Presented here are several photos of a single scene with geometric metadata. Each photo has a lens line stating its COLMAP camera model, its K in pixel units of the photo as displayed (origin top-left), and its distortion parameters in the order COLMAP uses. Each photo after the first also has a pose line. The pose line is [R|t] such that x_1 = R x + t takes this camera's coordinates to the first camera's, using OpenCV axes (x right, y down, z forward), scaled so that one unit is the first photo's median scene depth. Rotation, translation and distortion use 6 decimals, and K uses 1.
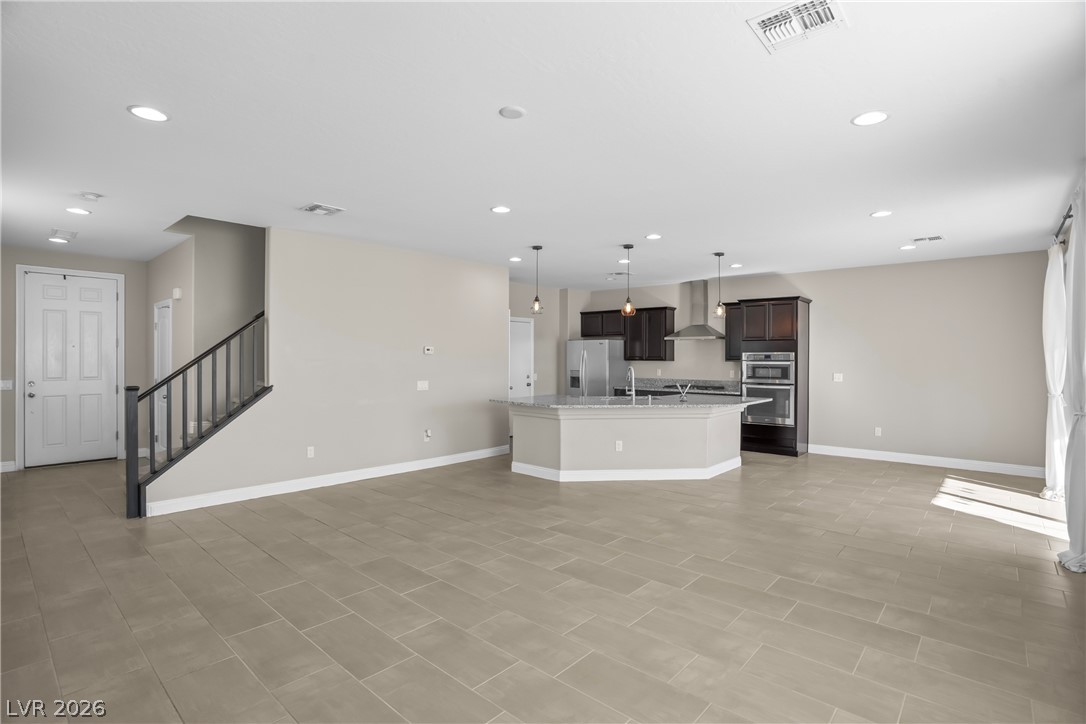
lens RADIAL K [[527.5, 0, 550.1], [0, 527.5, 362.4], [0, 0, 1]] dist [-0.048322, 0.015319]
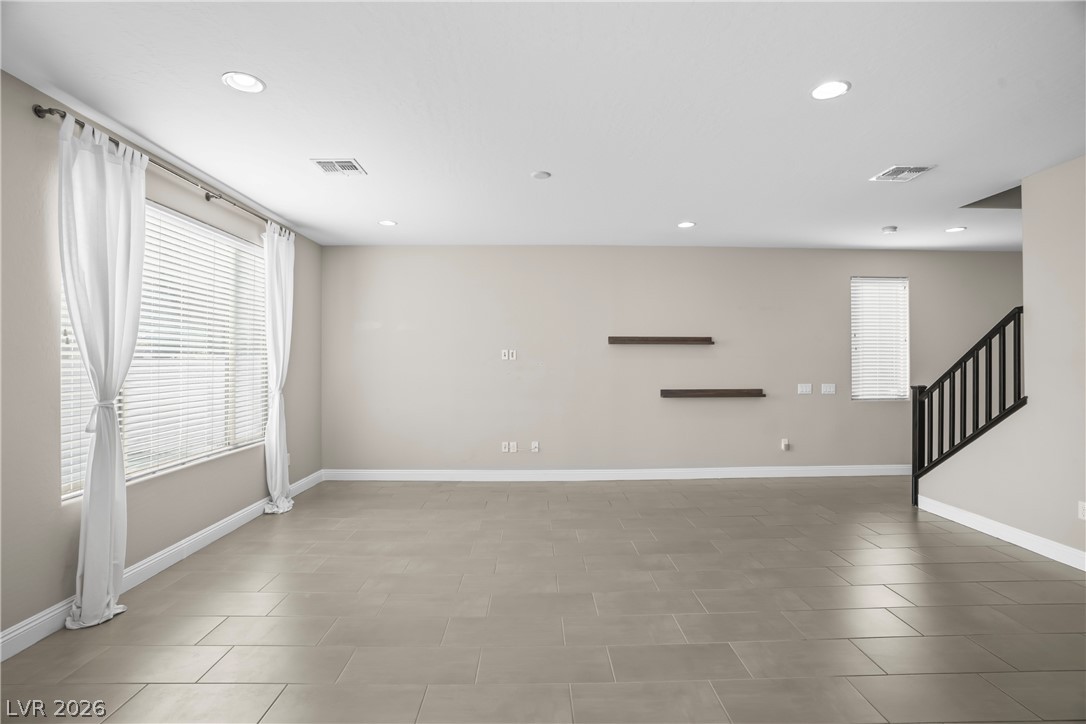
lens RADIAL K [[527.5, 0, 545.6], [0, 527.5, 360.4], [0, 0, 1]] dist [-0.048322, 0.015319]
pose [[-0.734386, -0.009609, -0.678664, 0.602224], [-0.008104, 0.999953, -0.005389, 0.003198], [0.678684, 0.001542, -0.734429, 1.439507]]
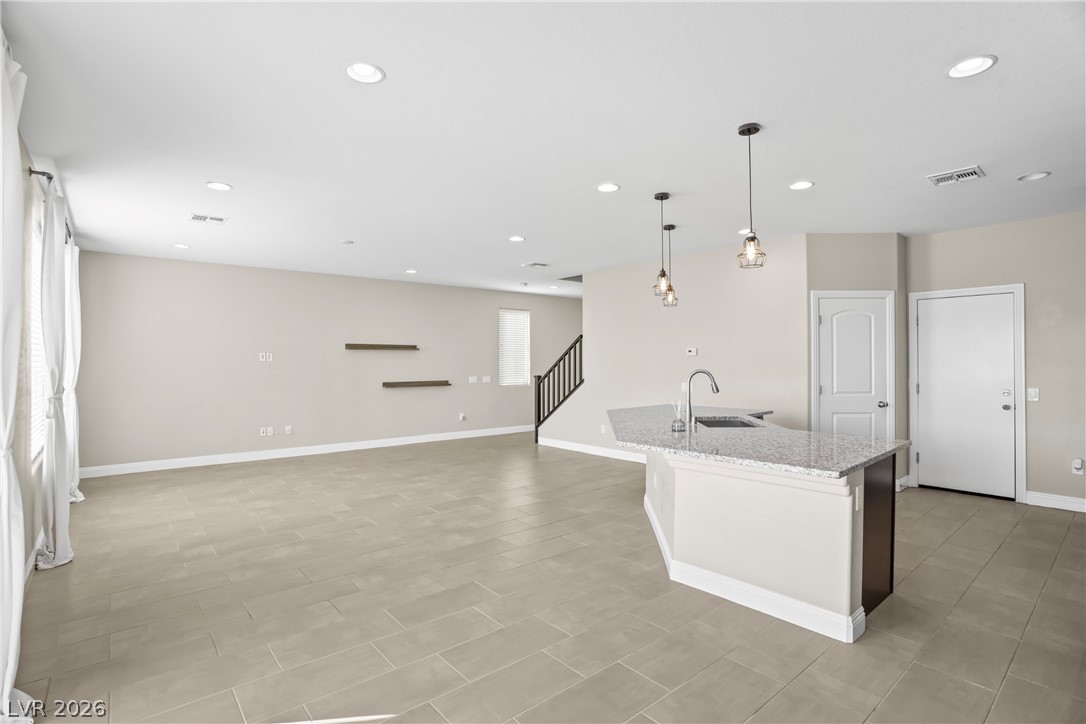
lens RADIAL K [[527.5, 0, 536.3], [0, 527.5, 365.4], [0, 0, 1]] dist [-0.048322, 0.015319]
pose [[-0.163648, 0.000256, -0.986519, 1.342541], [-0.004063, 0.999991, 0.000933, 0.004384], [0.986510, 0.004161, -0.163645, 1.500450]]
